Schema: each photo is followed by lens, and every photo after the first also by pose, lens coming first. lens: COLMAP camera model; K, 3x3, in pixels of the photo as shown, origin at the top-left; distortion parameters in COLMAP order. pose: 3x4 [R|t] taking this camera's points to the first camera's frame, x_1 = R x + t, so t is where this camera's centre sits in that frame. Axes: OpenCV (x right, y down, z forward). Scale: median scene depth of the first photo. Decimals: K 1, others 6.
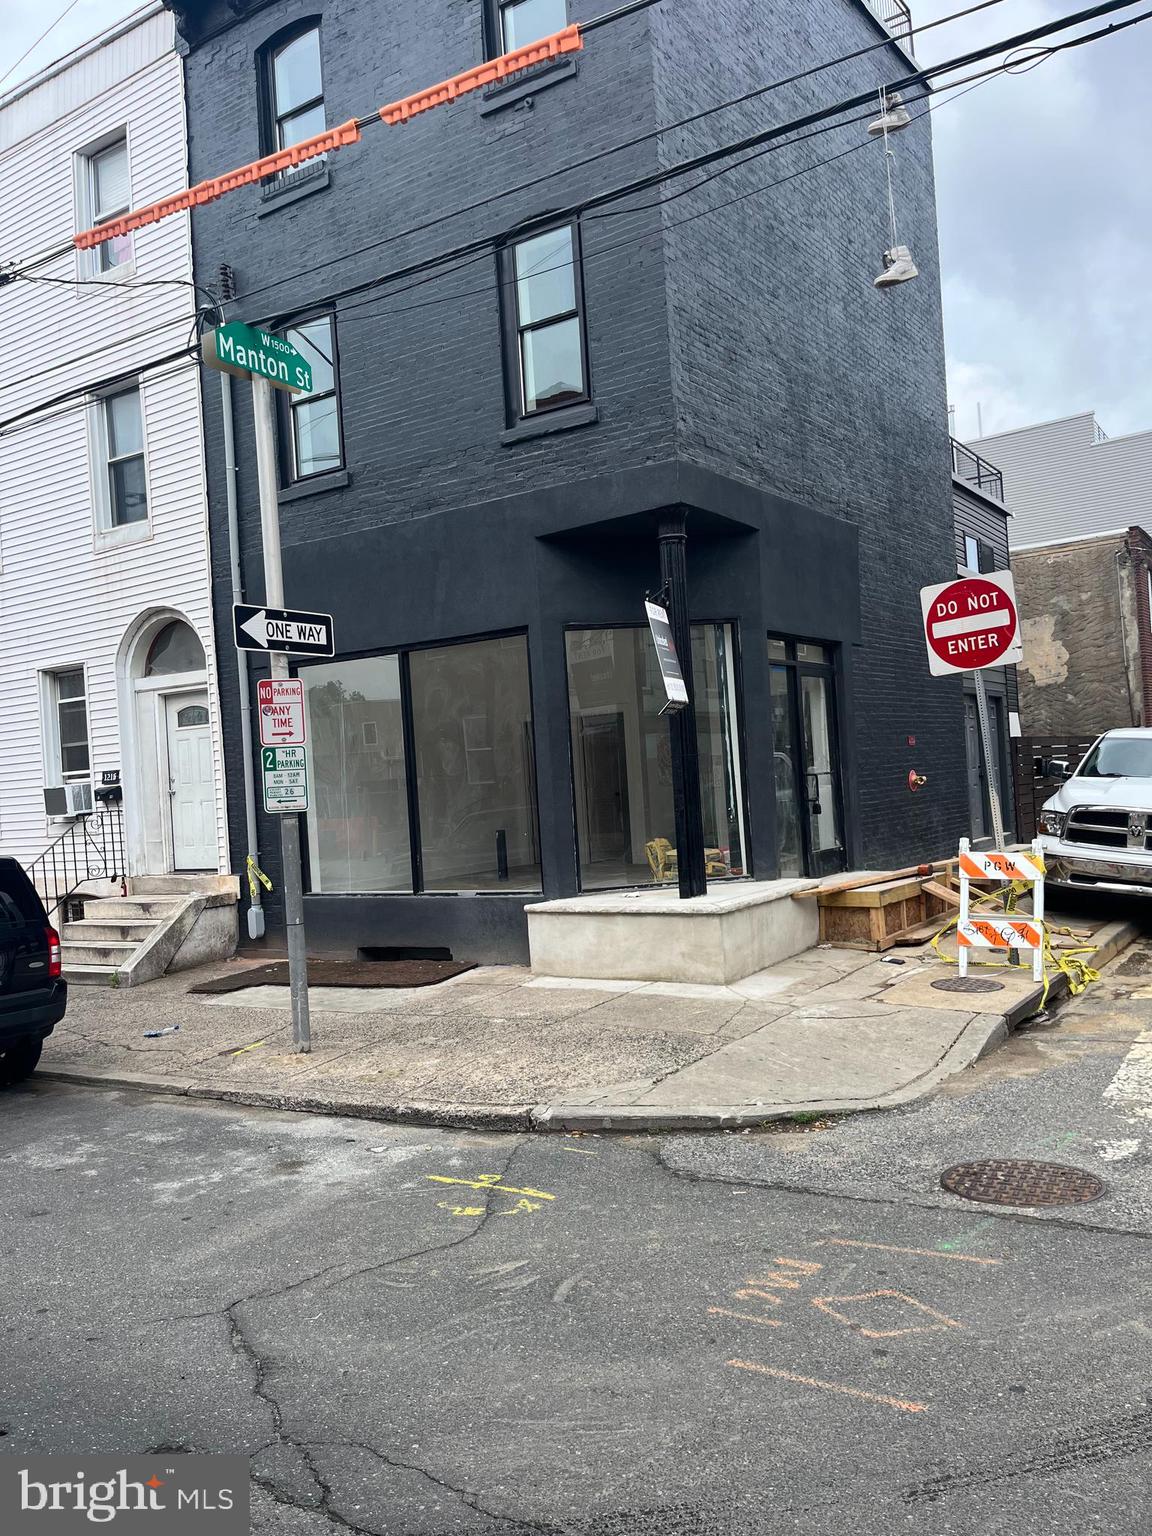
lens RADIAL K [[1184.1, 0, 555.6], [0, 1184.1, 775.9], [0, 0, 1]] dist [0.023412, -0.000884]
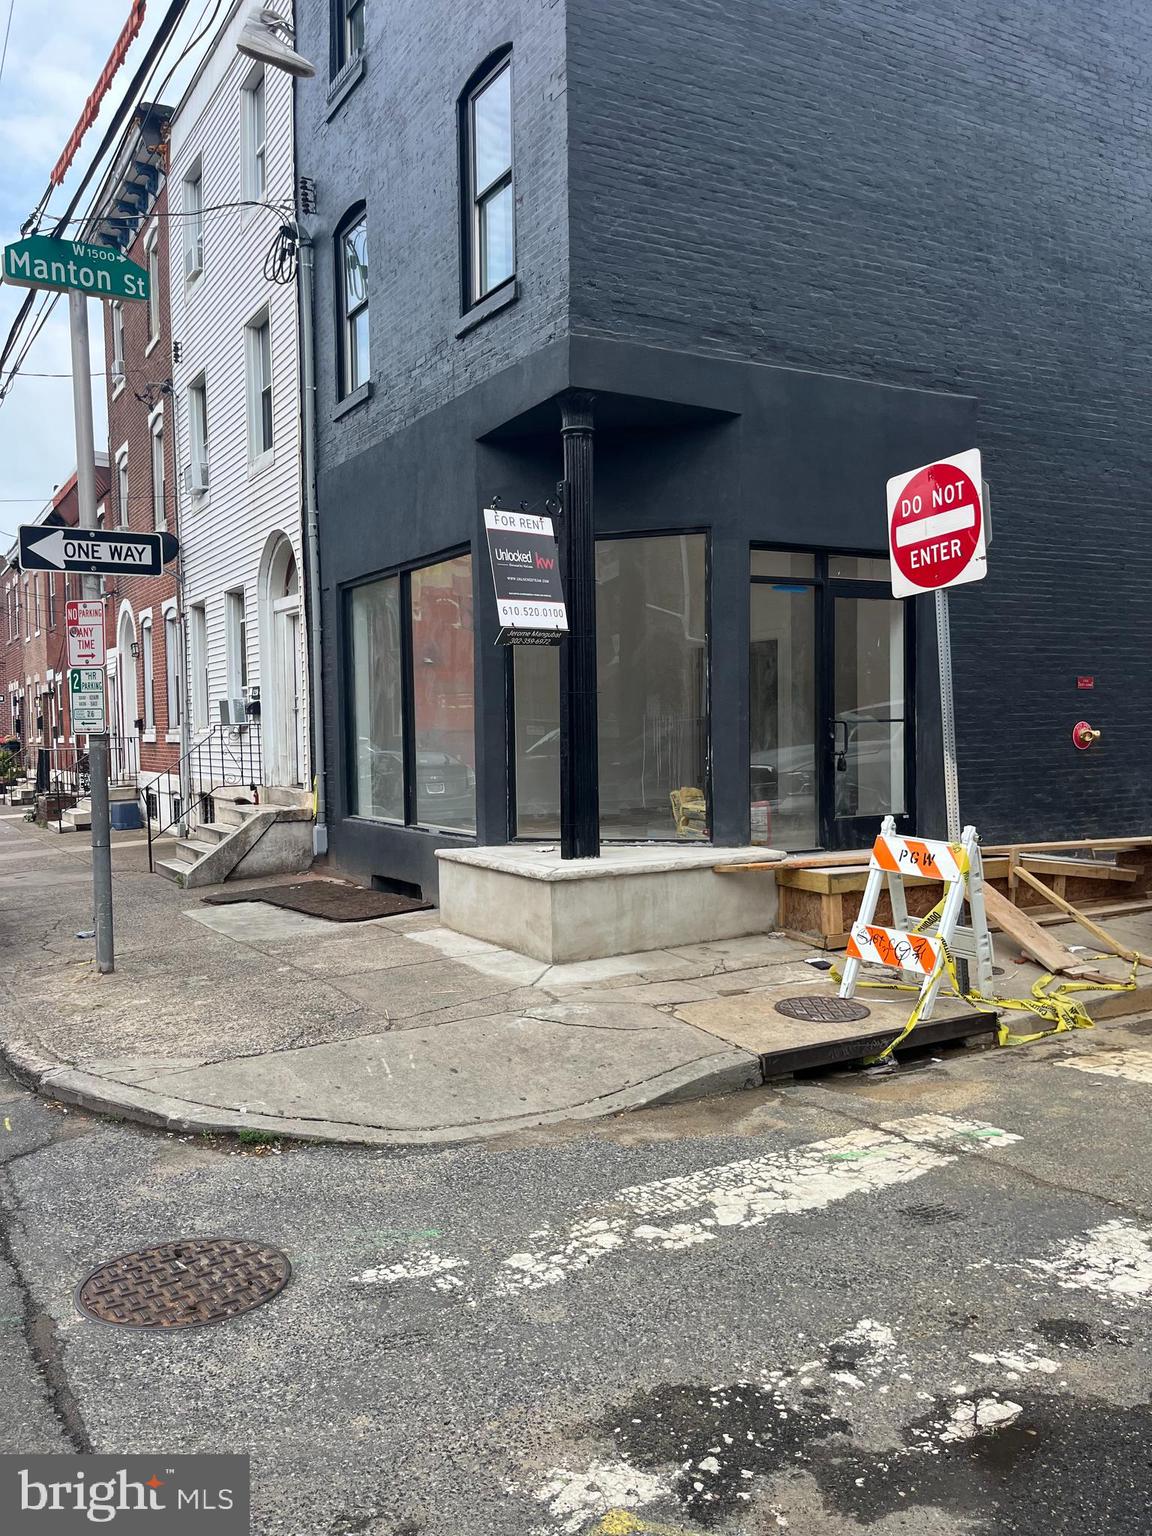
lens RADIAL K [[1175.2, 0, 545.9], [0, 1175.2, 772.2], [0, 0, 1]] dist [0.029430, -0.001045]
pose [[0.893073, 0.066978, -0.444898, 0.471899], [-0.038122, 0.996566, 0.073505, -0.021316], [0.448293, -0.048685, 0.892560, 0.236245]]
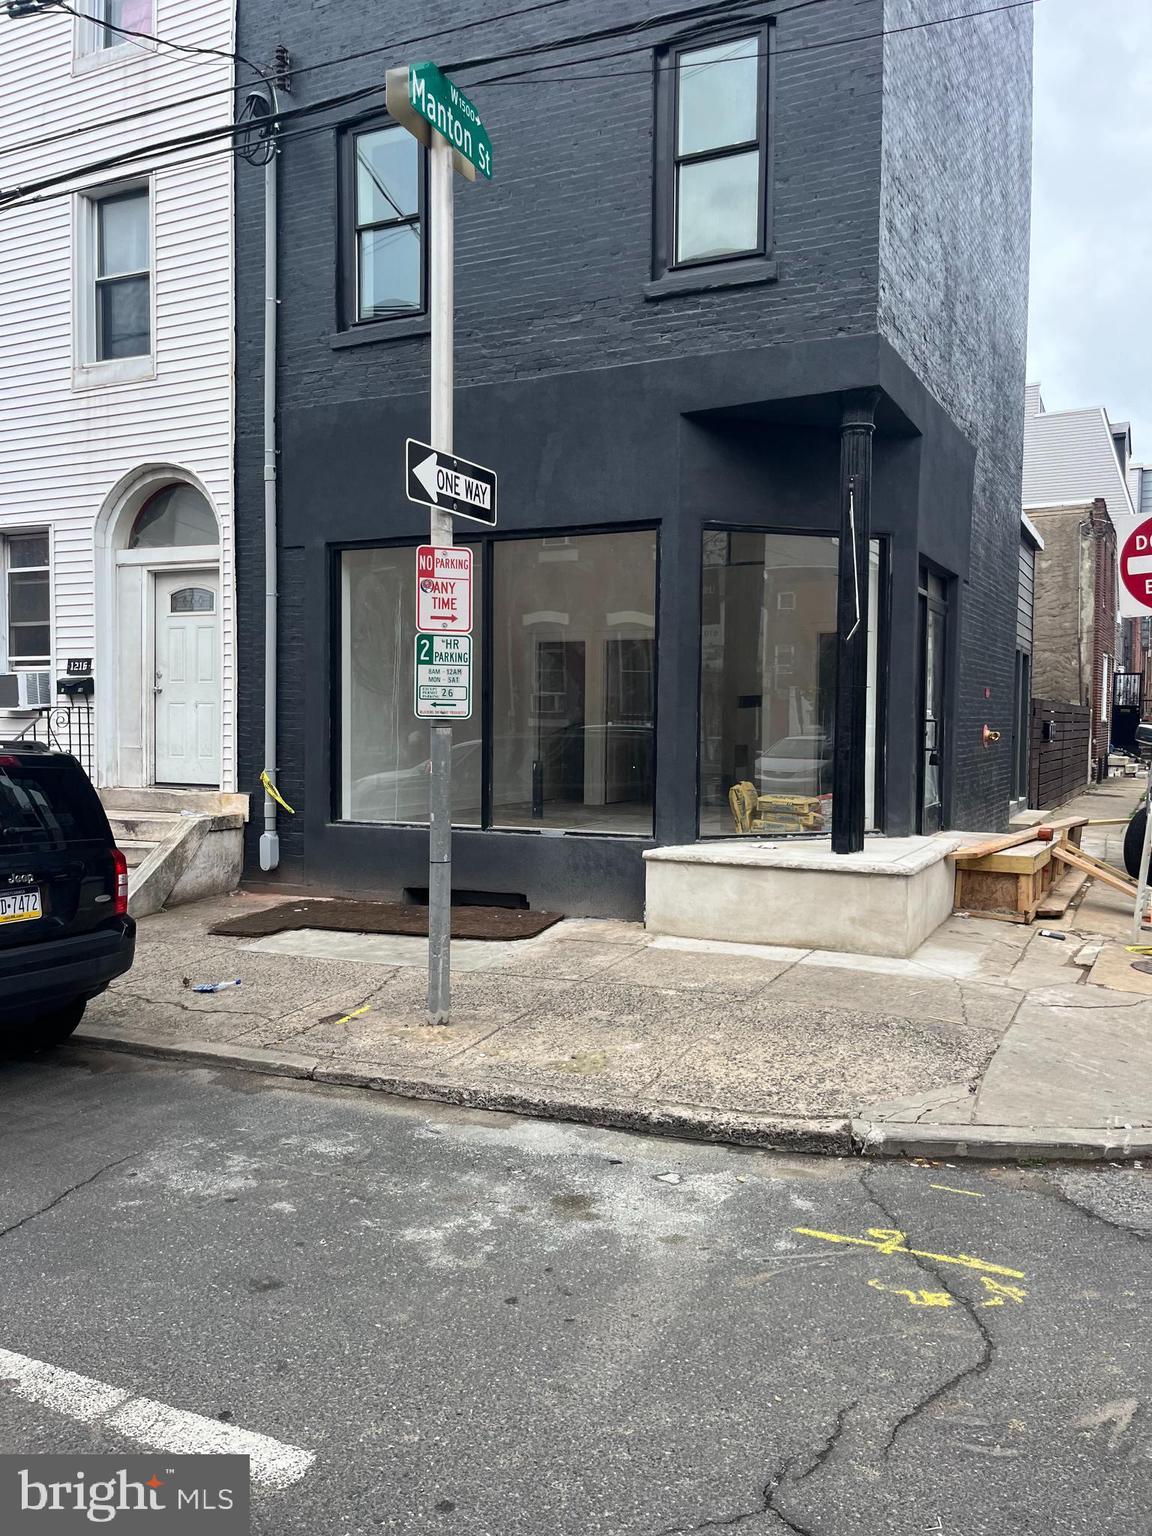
lens RADIAL K [[1182.9, 0, 571.7], [0, 1182.9, 763.8], [0, 0, 1]] dist [0.024658, 0.000665]
pose [[0.987664, 0.064327, 0.142768, -0.210709], [-0.069954, 0.996945, 0.034750, 0.022642], [-0.140096, -0.044309, 0.989146, 0.183222]]
